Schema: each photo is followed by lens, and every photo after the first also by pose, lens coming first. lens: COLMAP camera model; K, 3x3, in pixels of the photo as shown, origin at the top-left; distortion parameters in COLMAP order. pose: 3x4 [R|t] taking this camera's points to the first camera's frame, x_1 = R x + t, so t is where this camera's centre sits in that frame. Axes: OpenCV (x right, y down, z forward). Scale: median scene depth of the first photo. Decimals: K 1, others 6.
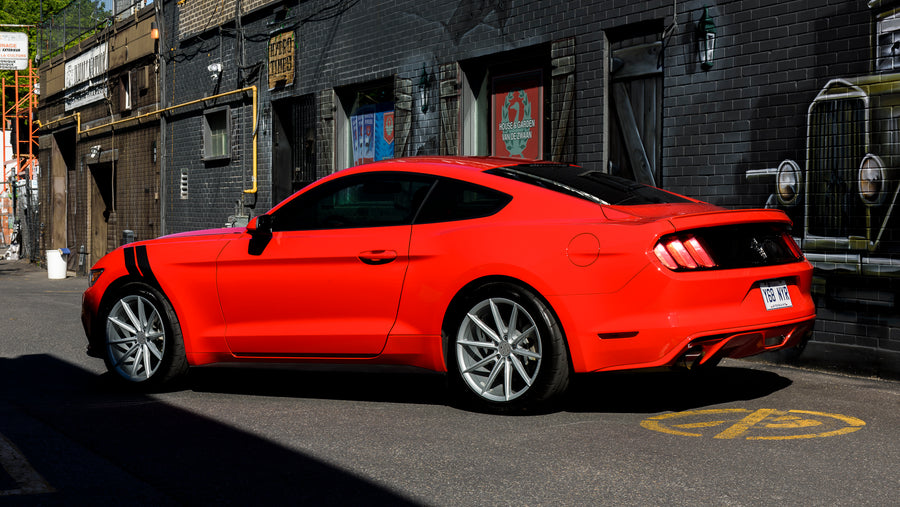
lens RADIAL K [[1718.6, 0, 450.0], [0, 1718.6, 253.5], [0, 0, 1]] dist [-0.008590, 0.071709]
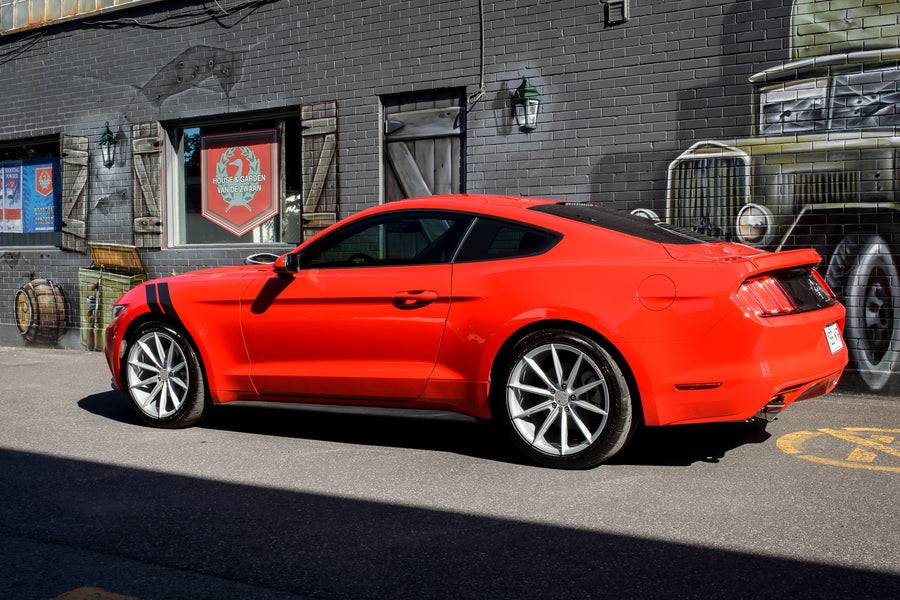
lens RADIAL K [[980.8, 0, 509.3], [0, 980.8, 311.8], [0, 0, 1]] dist [-0.008906, -0.006970]
pose [[0.801250, -0.032609, 0.597441, -0.227694], [0.017305, 0.999359, 0.031337, -0.004950], [-0.598080, -0.014770, 0.801301, 0.408857]]
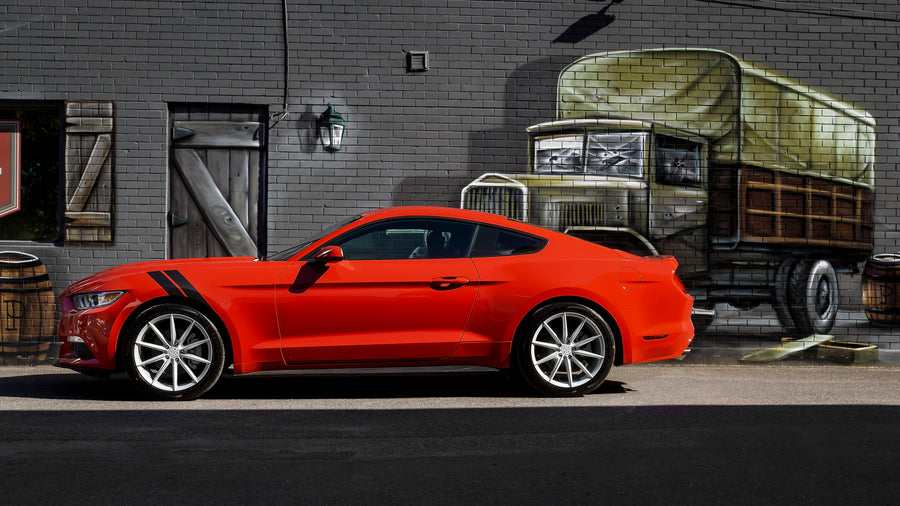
lens RADIAL K [[1238.1, 0, 469.9], [0, 1238.1, 307.8], [0, 0, 1]] dist [-0.018181, 0.026735]
pose [[0.297625, -0.001921, 0.954681, -0.640245], [0.013738, 0.999903, -0.002271, 0.015769], [-0.954584, 0.013791, 0.297622, 0.531055]]
